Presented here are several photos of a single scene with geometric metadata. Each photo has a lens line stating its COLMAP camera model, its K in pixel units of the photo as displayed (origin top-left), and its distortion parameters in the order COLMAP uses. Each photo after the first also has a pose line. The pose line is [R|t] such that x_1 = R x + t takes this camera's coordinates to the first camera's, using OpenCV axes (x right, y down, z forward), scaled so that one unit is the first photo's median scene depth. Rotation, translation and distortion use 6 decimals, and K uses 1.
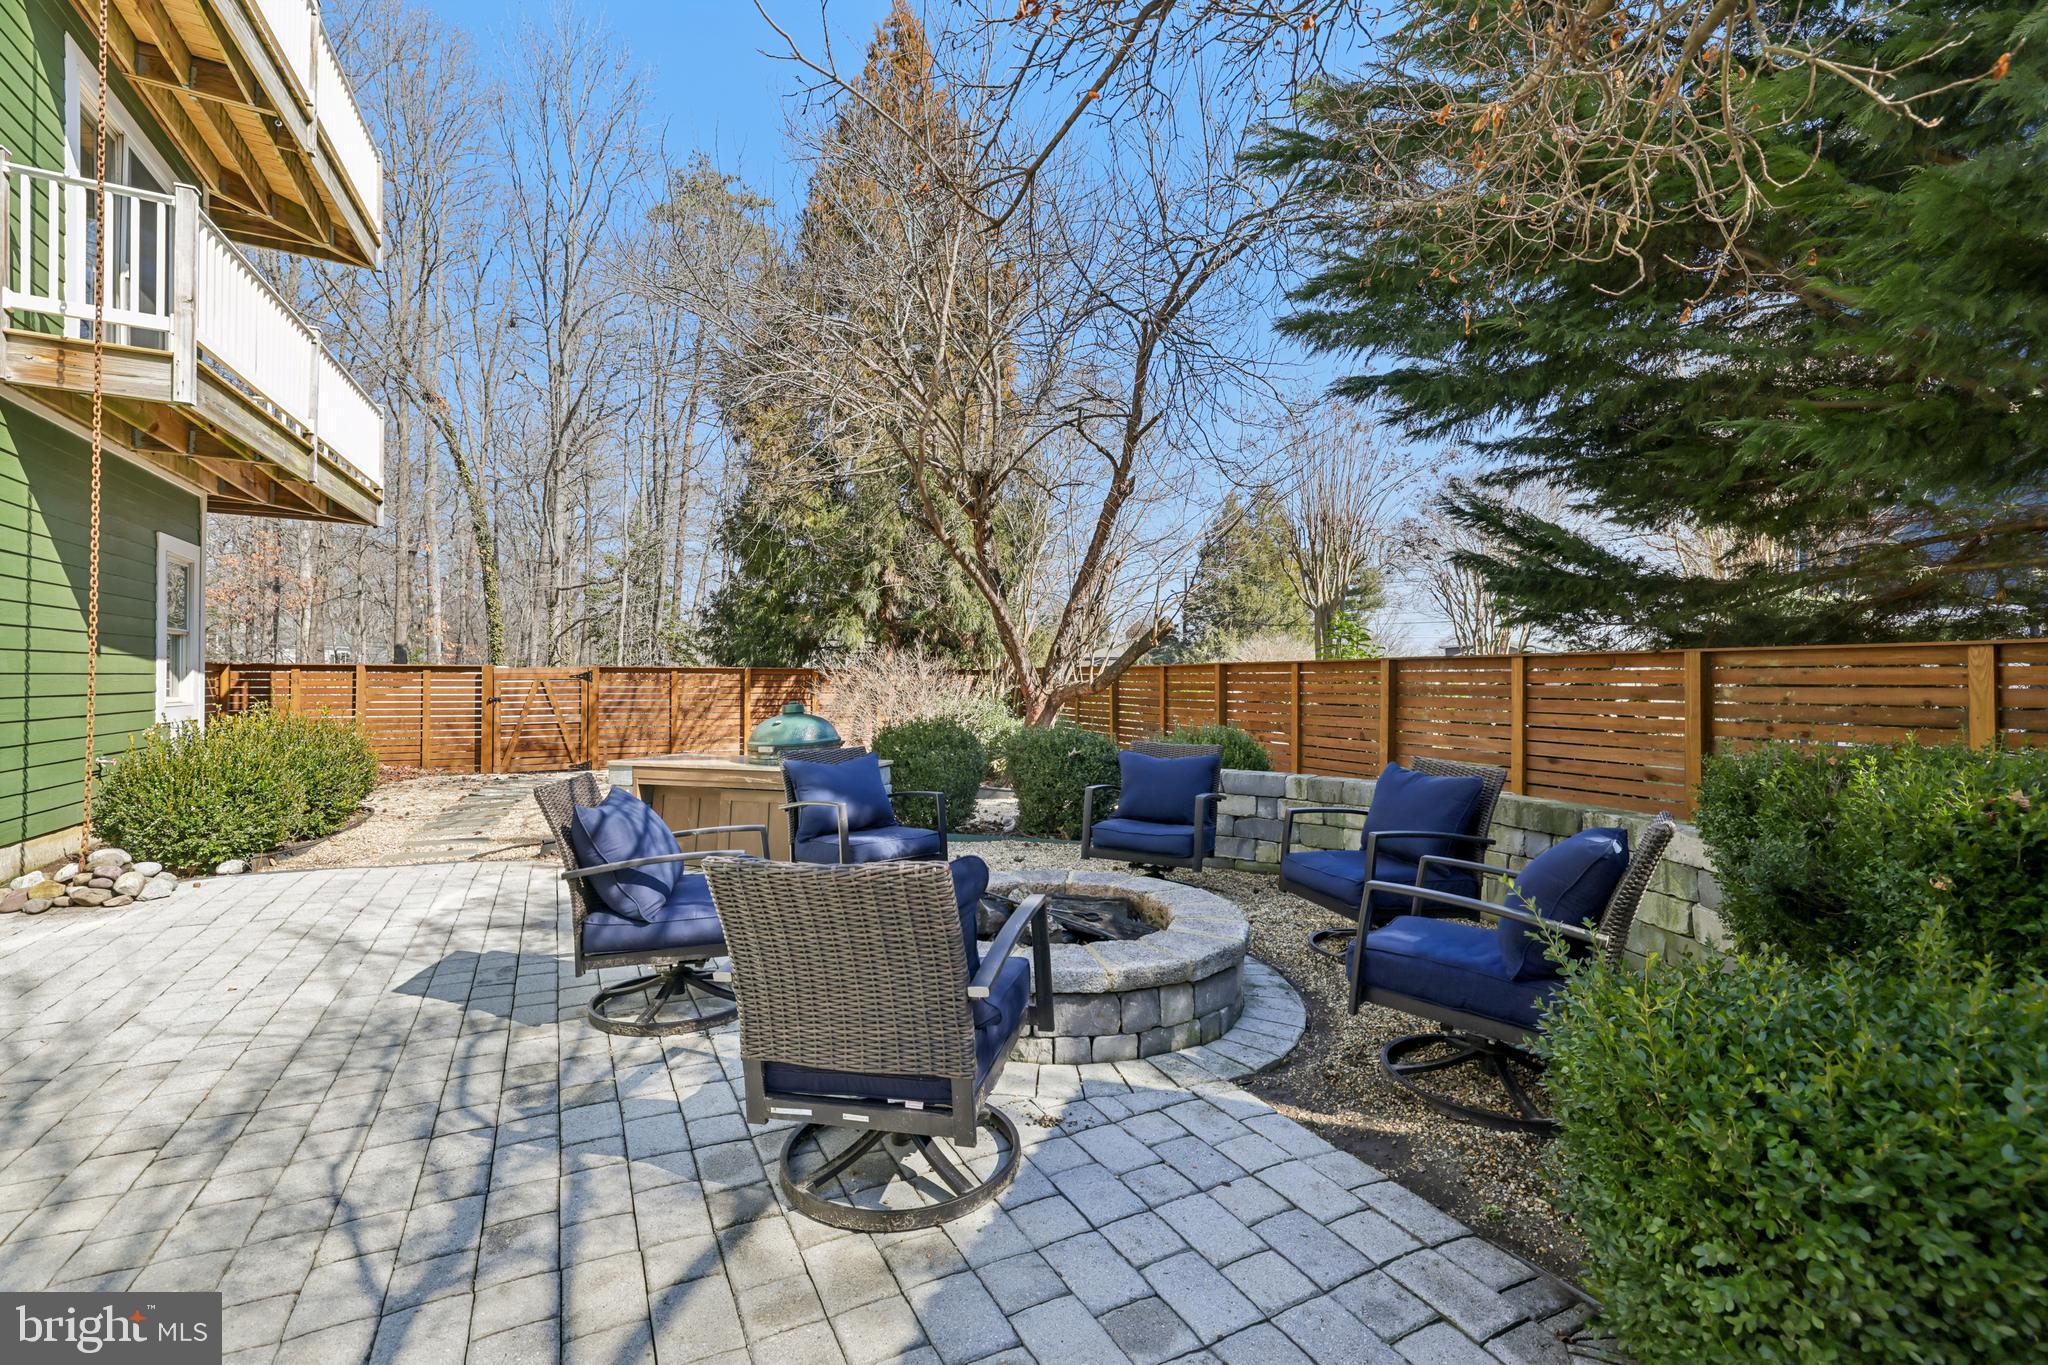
lens RADIAL K [[886.9, 0, 1024.0], [0, 886.9, 682.5], [0, 0, 1]] dist [-0.001513, 0.000707]
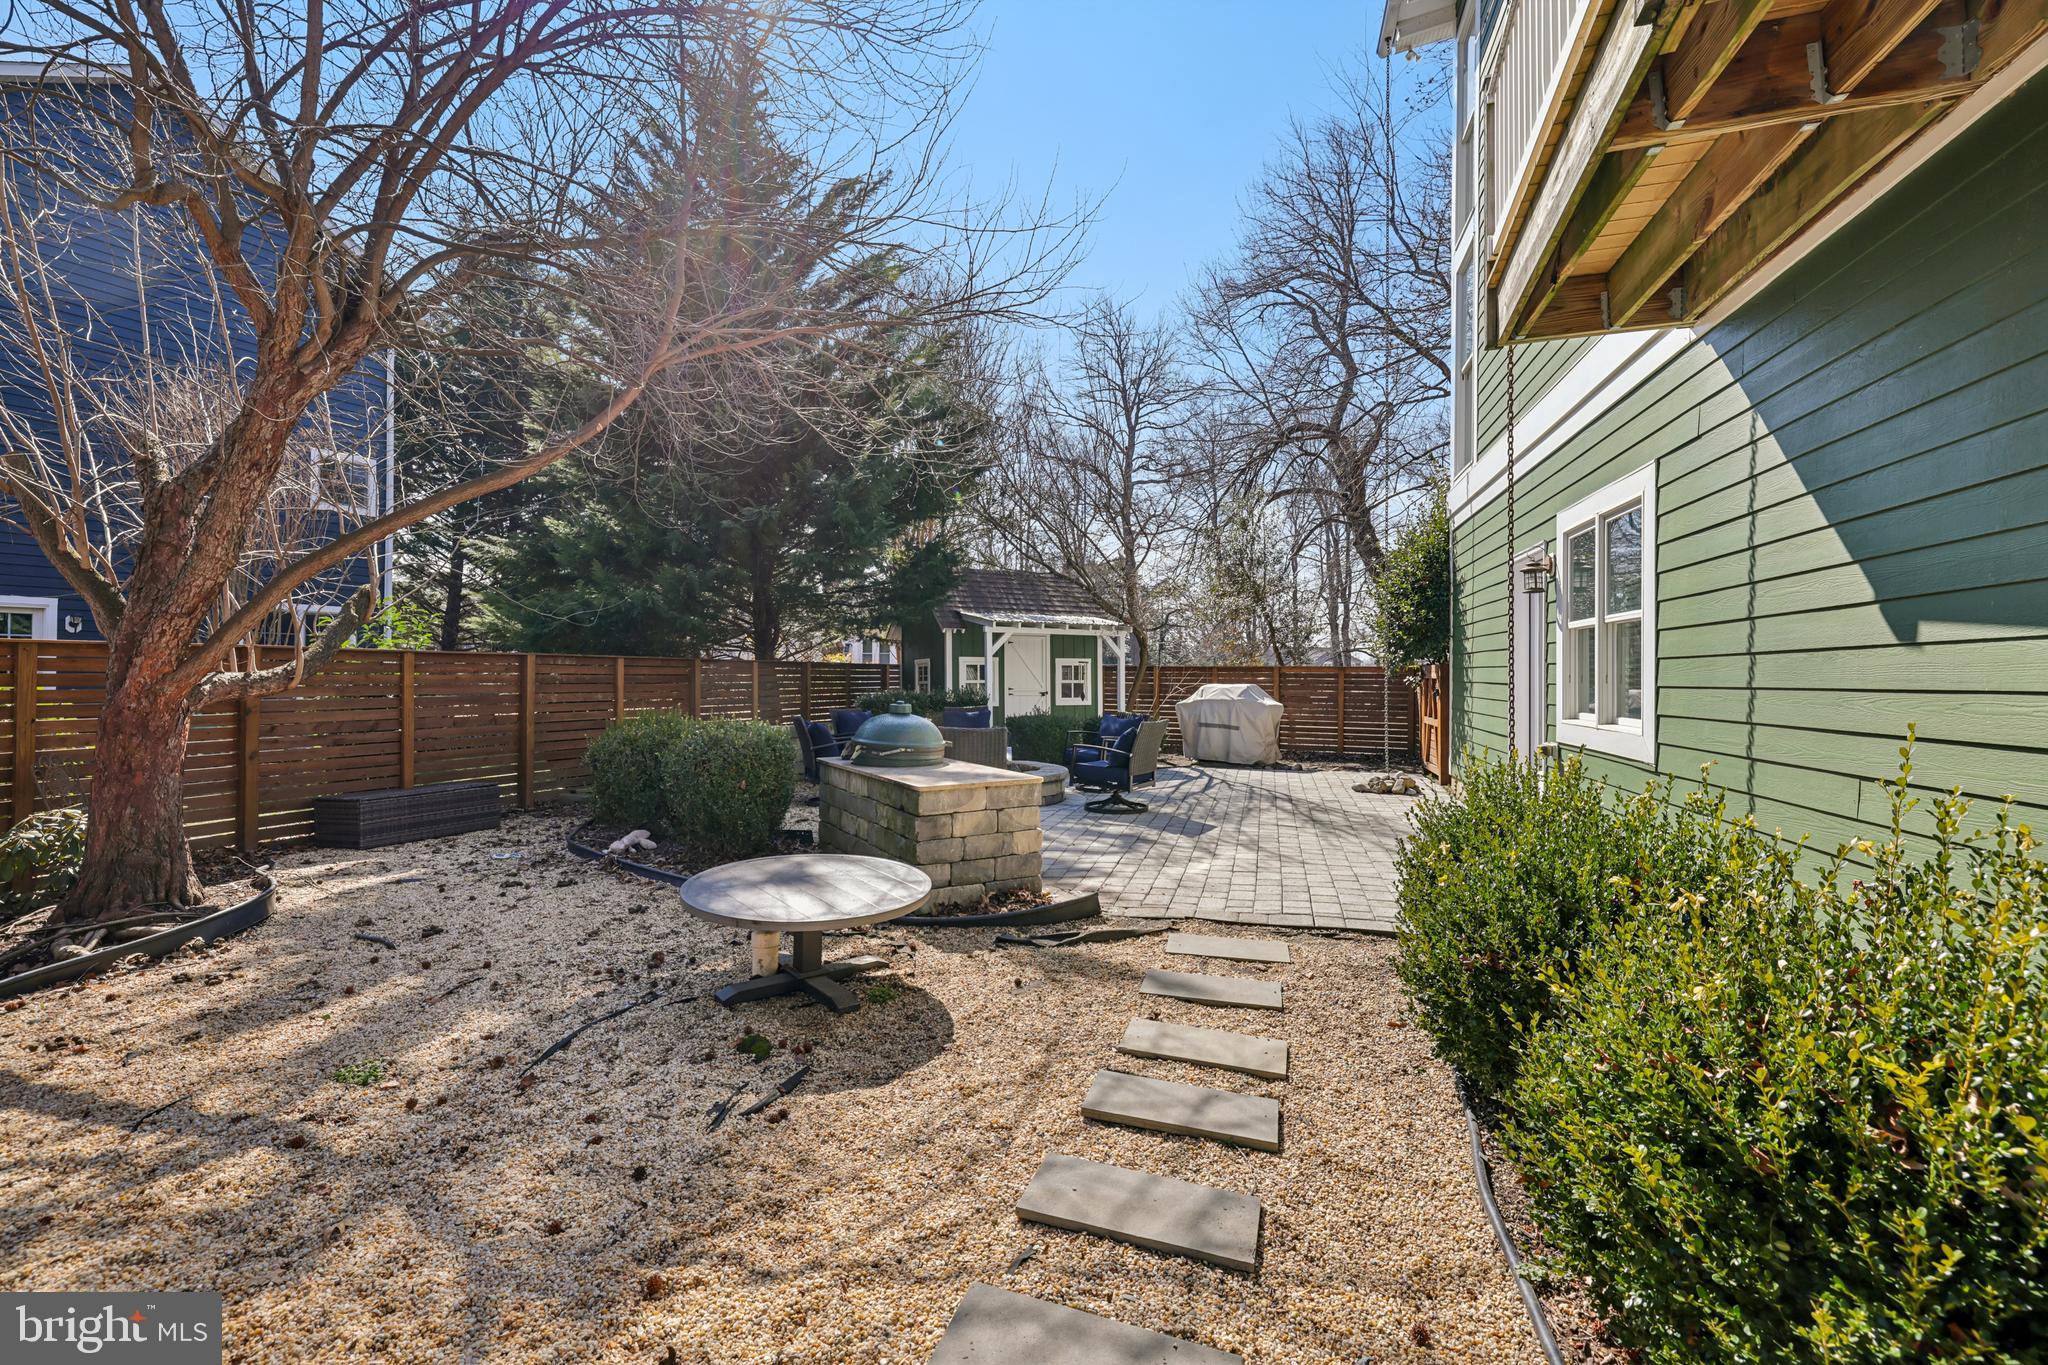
lens RADIAL K [[894.4, 0, 1020.3], [0, 894.4, 673.5], [0, 0, 1]] dist [-0.001840, 0.000016]
pose [[-0.712362, -0.009635, 0.701746, -1.124902], [-0.010057, 0.999943, 0.003520, -0.016437], [-0.701740, -0.004550, -0.712418, 1.744992]]
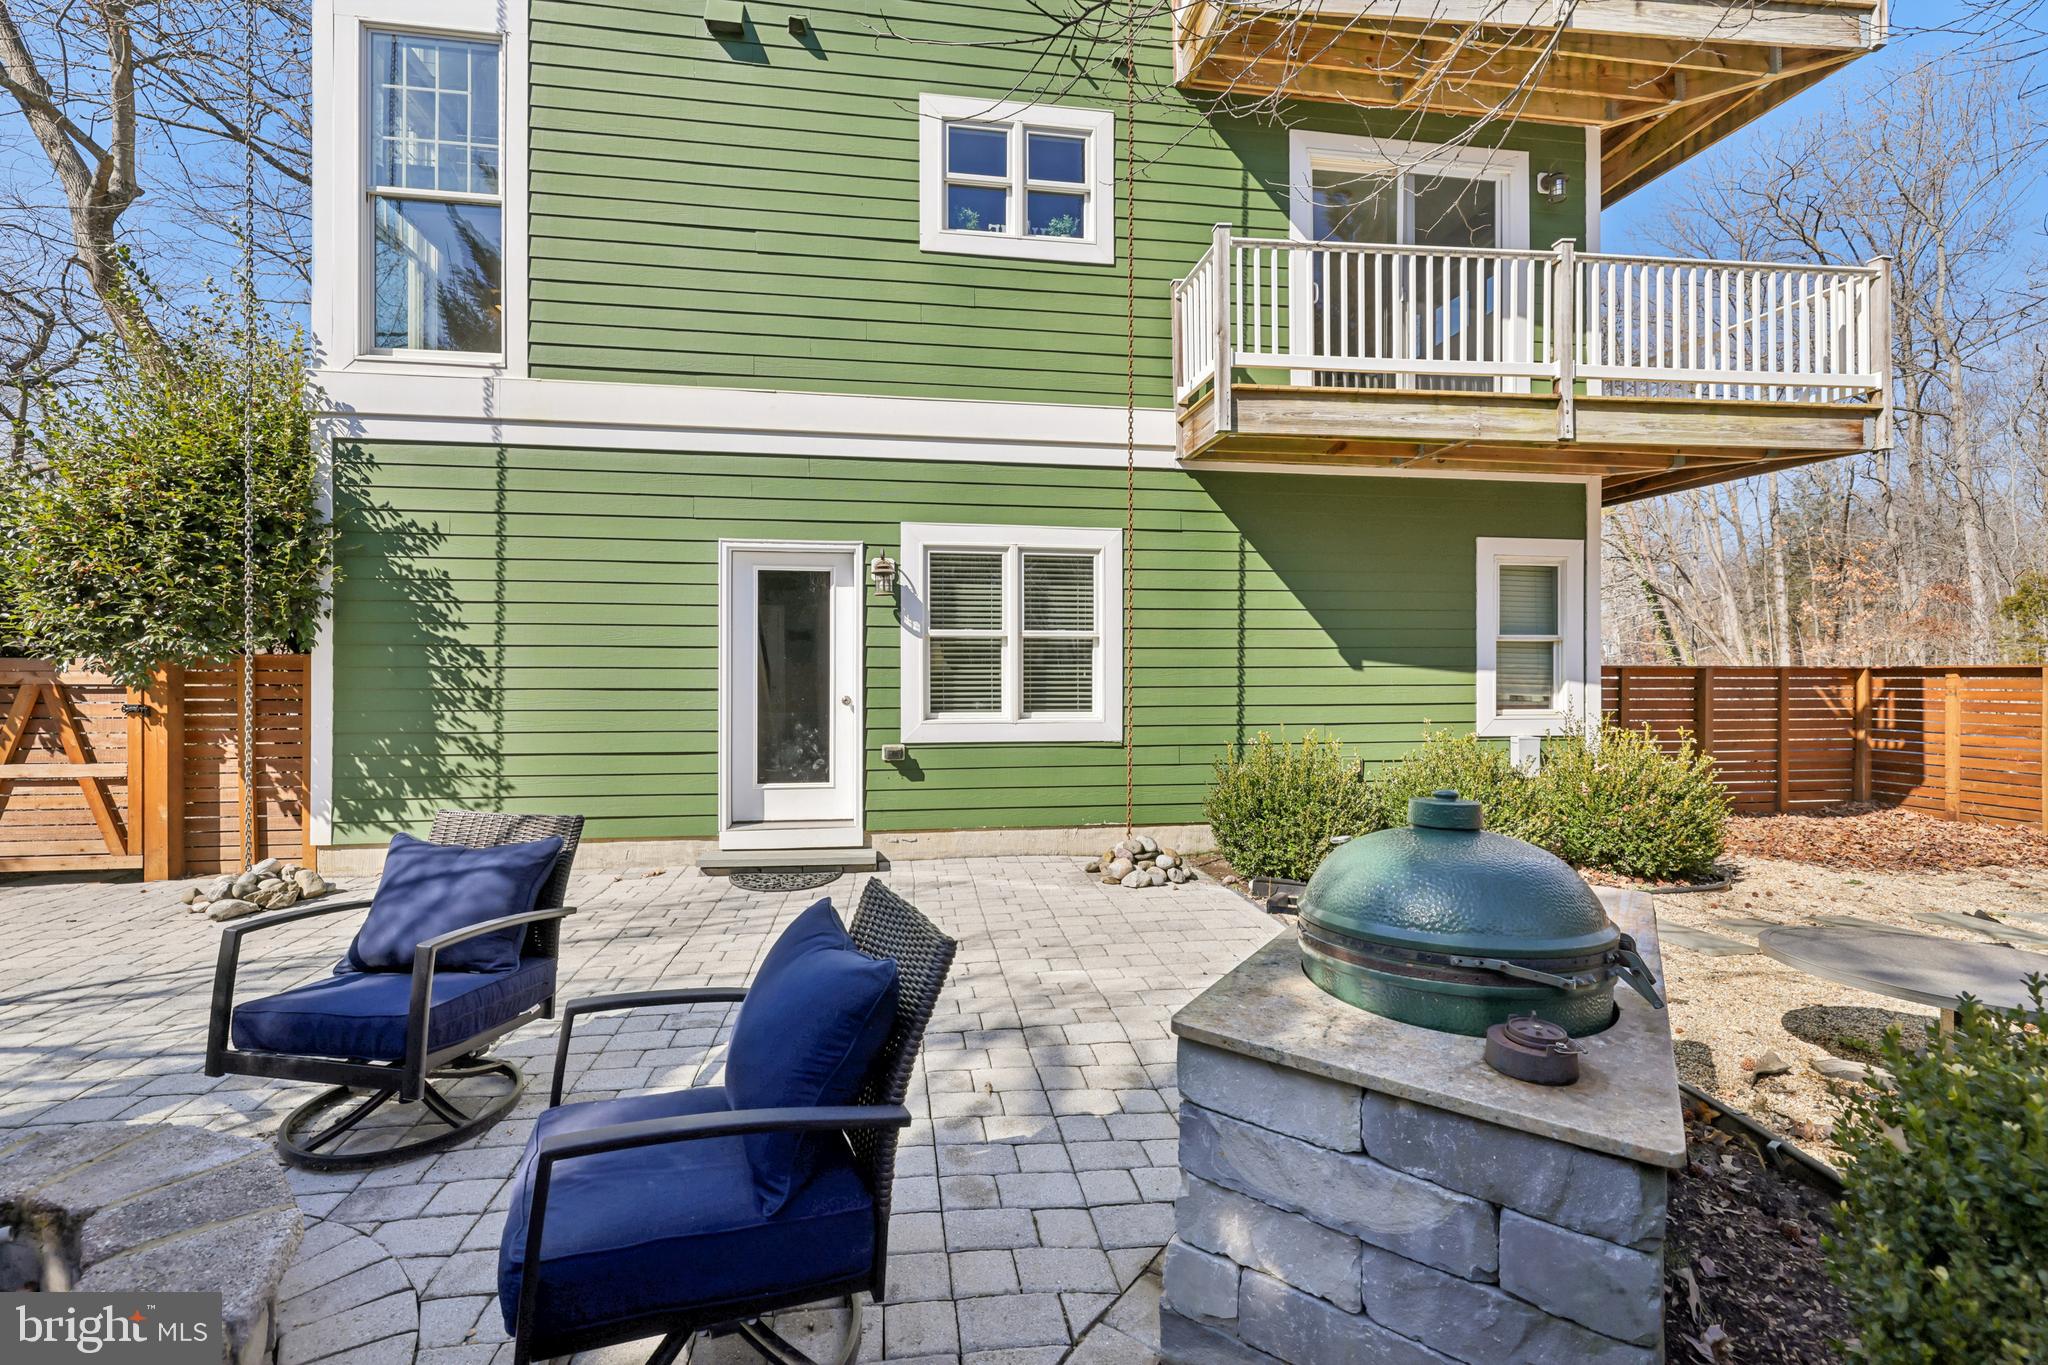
lens RADIAL K [[865.7, 0, 1018.7], [0, 865.7, 671.4], [0, 0, 1]] dist [-0.000582, 0.000272]
pose [[-0.338697, -0.010079, -0.940842, 0.094490], [-0.001731, 0.999948, -0.010089, -0.016685], [0.940894, -0.001789, -0.338697, 1.043276]]
